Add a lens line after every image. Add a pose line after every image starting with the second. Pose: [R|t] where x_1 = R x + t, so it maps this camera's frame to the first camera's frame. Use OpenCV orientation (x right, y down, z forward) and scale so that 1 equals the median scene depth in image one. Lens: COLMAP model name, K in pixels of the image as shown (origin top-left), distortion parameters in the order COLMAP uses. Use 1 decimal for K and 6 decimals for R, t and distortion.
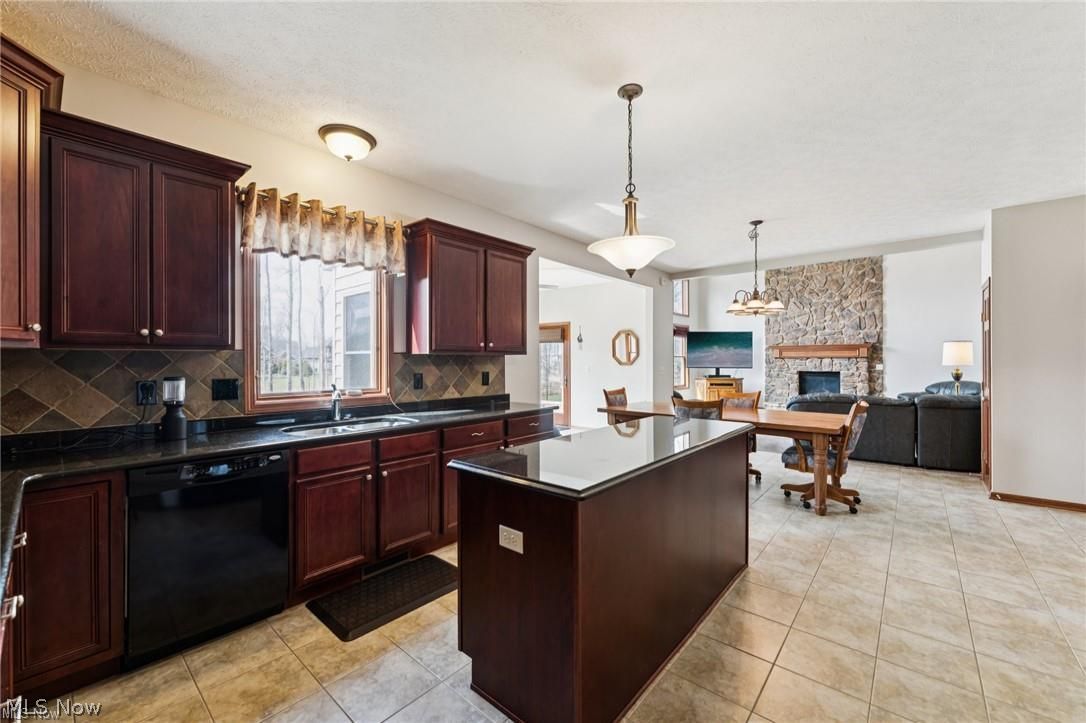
lens RADIAL K [[434.2, 0, 539.5], [0, 434.2, 365.1], [0, 0, 1]] dist [0.000227, 0.000758]
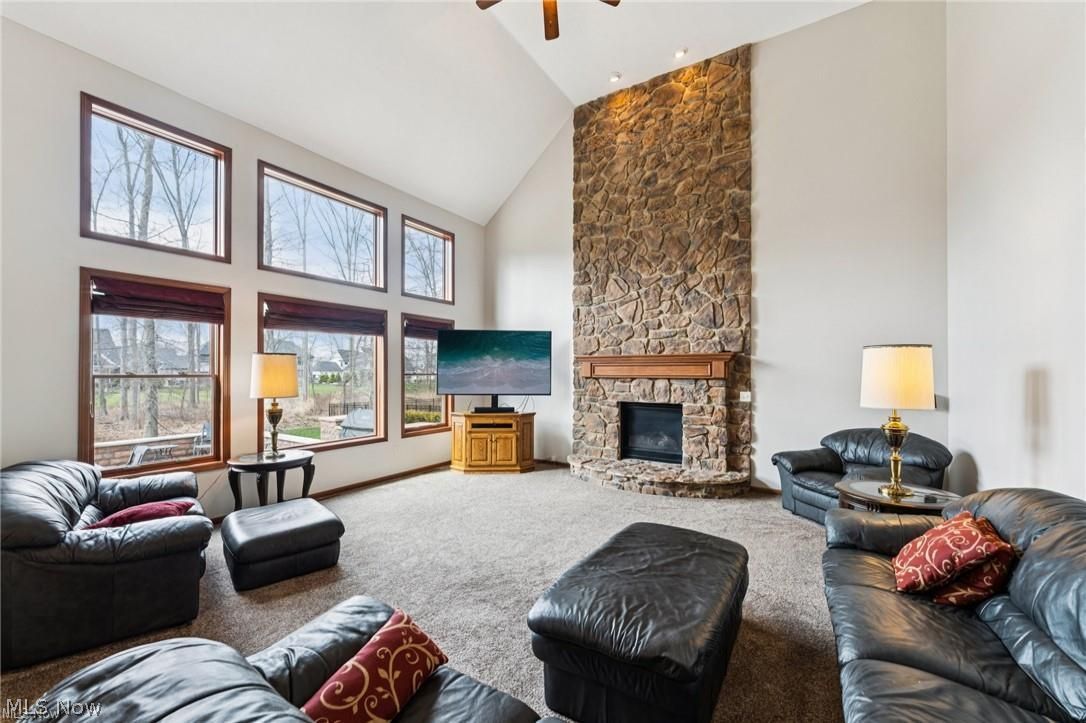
lens RADIAL K [[434.2, 0, 536.6], [0, 434.2, 376.7], [0, 0, 1]] dist [0.000227, 0.000758]
pose [[0.986978, 0.001025, 0.160851, 0.408206], [-0.001302, 0.999998, 0.001616, -0.019316], [-0.160849, -0.001805, 0.986977, 0.472847]]
